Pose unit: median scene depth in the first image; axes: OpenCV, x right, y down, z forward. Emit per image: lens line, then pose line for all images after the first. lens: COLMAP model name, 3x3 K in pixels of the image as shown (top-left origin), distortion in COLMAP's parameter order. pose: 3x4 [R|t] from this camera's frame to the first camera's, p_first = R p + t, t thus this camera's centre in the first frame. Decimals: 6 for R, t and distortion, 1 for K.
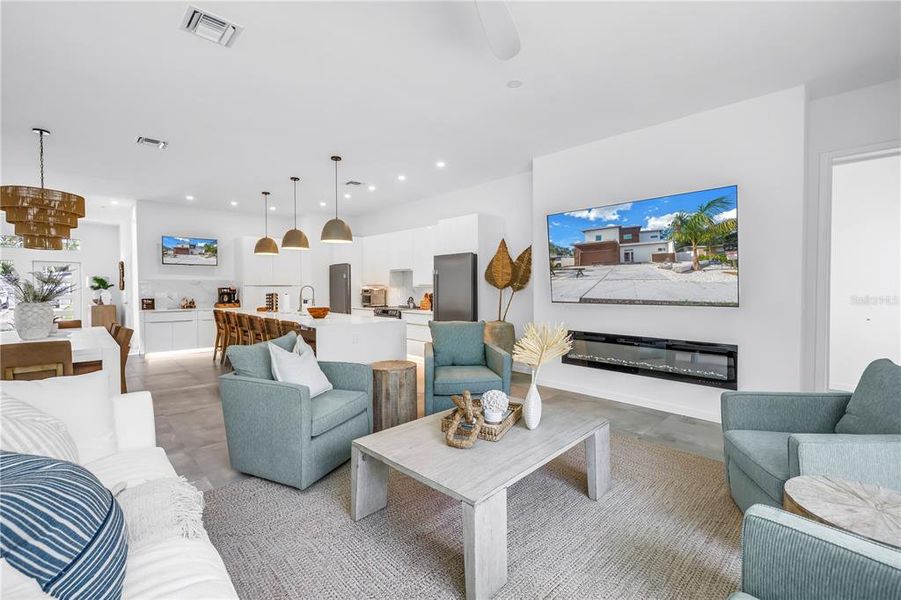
lens RADIAL K [[390.0, 0, 448.9], [0, 390.0, 290.4], [0, 0, 1]] dist [0.002041, 0.000153]
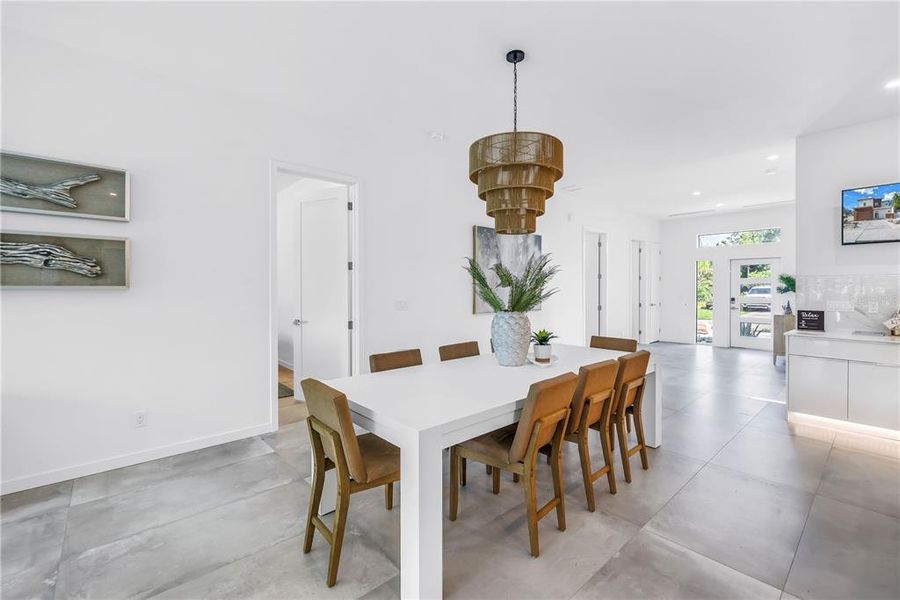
lens RADIAL K [[389.5, 0, 448.5], [0, 389.5, 290.4], [0, 0, 1]] dist [0.002041, 0.000153]
pose [[-0.029073, 0.007307, -0.999551, -0.195912], [-0.012486, 0.999893, 0.007673, -0.004553], [0.999499, 0.012703, -0.028979, 0.480428]]
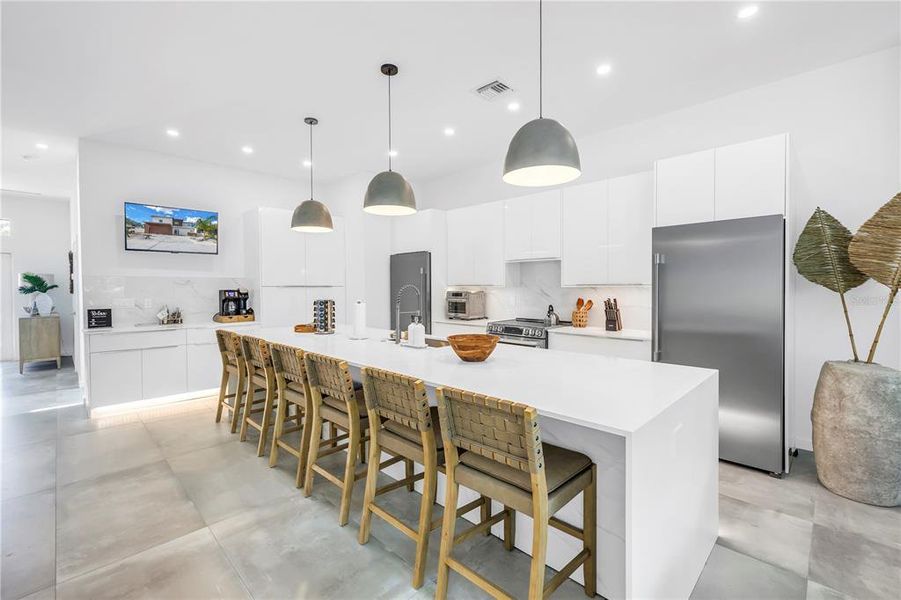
lens RADIAL K [[390.0, 0, 448.9], [0, 390.0, 290.4], [0, 0, 1]] dist [0.002041, 0.000153]
pose [[0.999603, -0.001824, 0.028107, -0.253125], [0.001882, 0.999996, -0.002030, -0.004054], [-0.028103, 0.002082, 0.999603, 0.382982]]
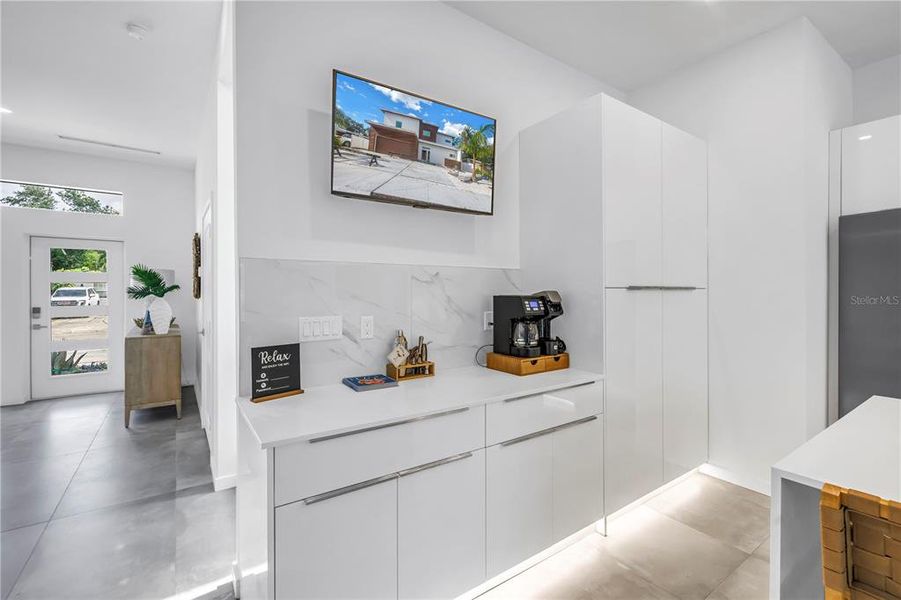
lens RADIAL K [[399.6, 0, 450.0], [0, 399.6, 292.5], [0, 0, 1]] dist [0.000127, -0.000010]
pose [[0.987554, 0.003602, -0.157241, -0.607352], [-0.004623, 0.999971, -0.006131, -0.006987], [0.157215, 0.006781, 0.987541, 0.753804]]
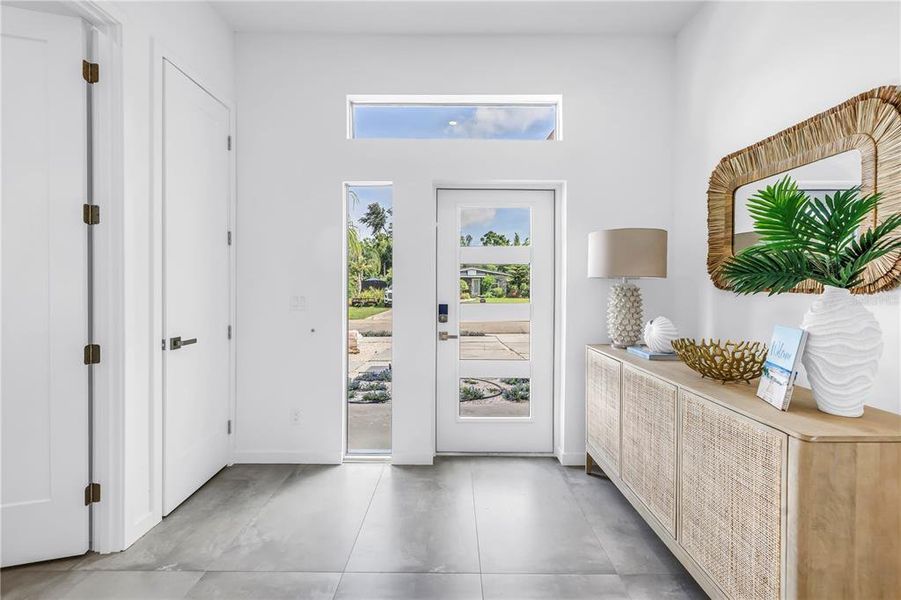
lens RADIAL K [[390.0, 0, 448.9], [0, 390.0, 290.4], [0, 0, 1]] dist [0.002041, 0.000153]
pose [[0.720861, 0.014227, -0.692934, -1.062382], [-0.013832, 0.999885, 0.006141, -0.001064], [0.692942, 0.005158, 0.720975, 0.991560]]
